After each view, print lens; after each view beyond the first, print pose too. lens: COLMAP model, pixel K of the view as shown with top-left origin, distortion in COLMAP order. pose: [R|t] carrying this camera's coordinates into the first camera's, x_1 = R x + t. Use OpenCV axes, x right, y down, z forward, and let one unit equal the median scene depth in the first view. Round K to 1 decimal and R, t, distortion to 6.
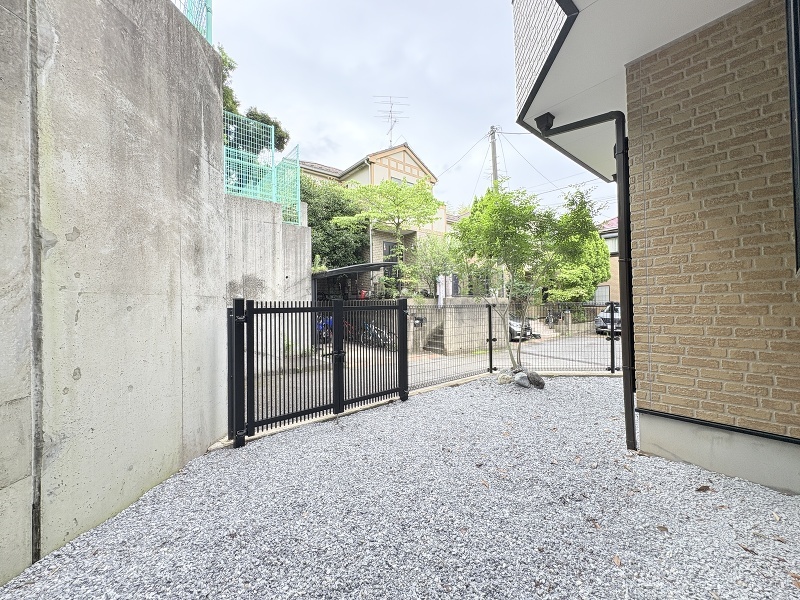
lens RADIAL K [[320.5, 0, 400.0], [0, 320.5, 300.0], [0, 0, 1]] dist [-0.000264, -0.000026]
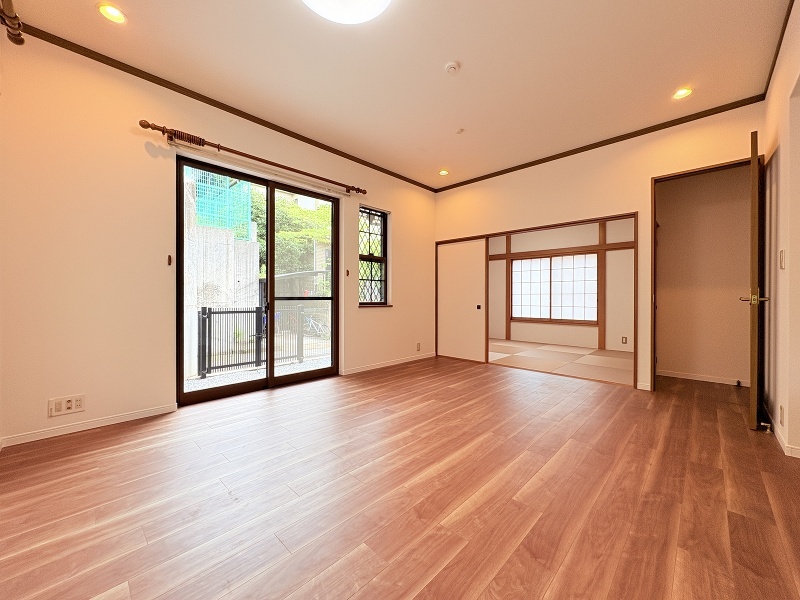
lens RADIAL K [[320.5, 0, 400.0], [0, 320.5, 300.0], [0, 0, 1]] dist [-0.000264, -0.000026]
pose [[0.994339, 0.019721, 0.104408, 0.185414], [-0.021739, 0.999598, 0.018224, -0.038891], [-0.104007, -0.020391, 0.994368, -0.409143]]
